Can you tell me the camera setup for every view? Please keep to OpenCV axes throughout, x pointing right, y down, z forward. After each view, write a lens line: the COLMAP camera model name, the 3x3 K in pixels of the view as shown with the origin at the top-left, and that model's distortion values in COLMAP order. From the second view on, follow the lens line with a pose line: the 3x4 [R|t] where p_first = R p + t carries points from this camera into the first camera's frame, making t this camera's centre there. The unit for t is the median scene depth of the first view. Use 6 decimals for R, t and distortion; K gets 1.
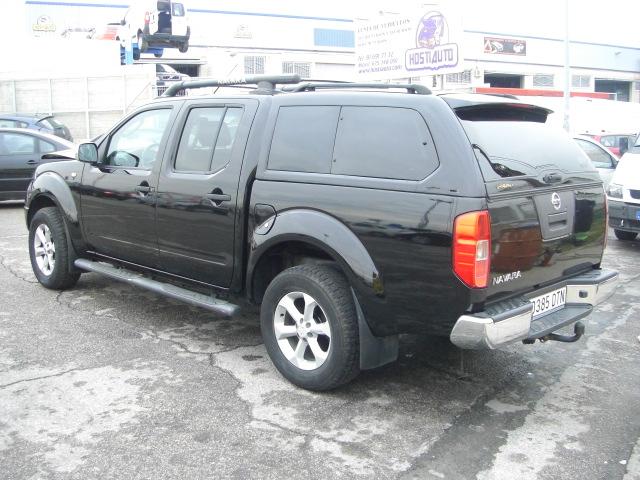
lens RADIAL K [[716.8, 0, 320.0], [0, 716.8, 240.0], [0, 0, 1]] dist [-0.164766, 0.045319]
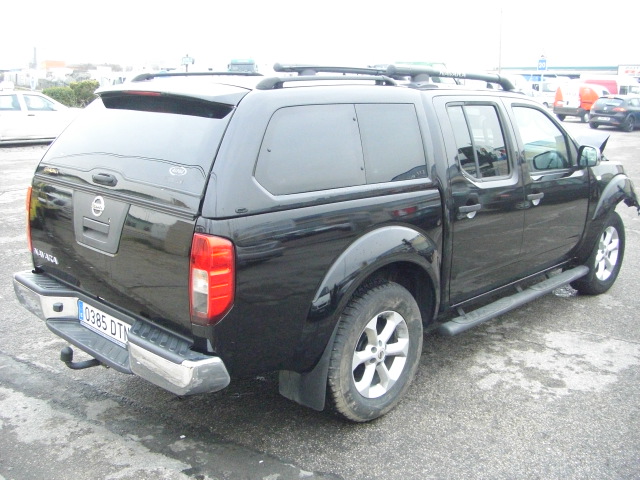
lens RADIAL K [[716.8, 0, 320.0], [0, 716.8, 240.0], [0, 0, 1]] dist [-0.164766, 0.045319]
pose [[0.027216, 0.216756, -0.975846, 1.159652], [-0.222645, 0.953001, 0.205472, -0.246283], [0.974520, 0.211675, 0.074197, 1.181394]]
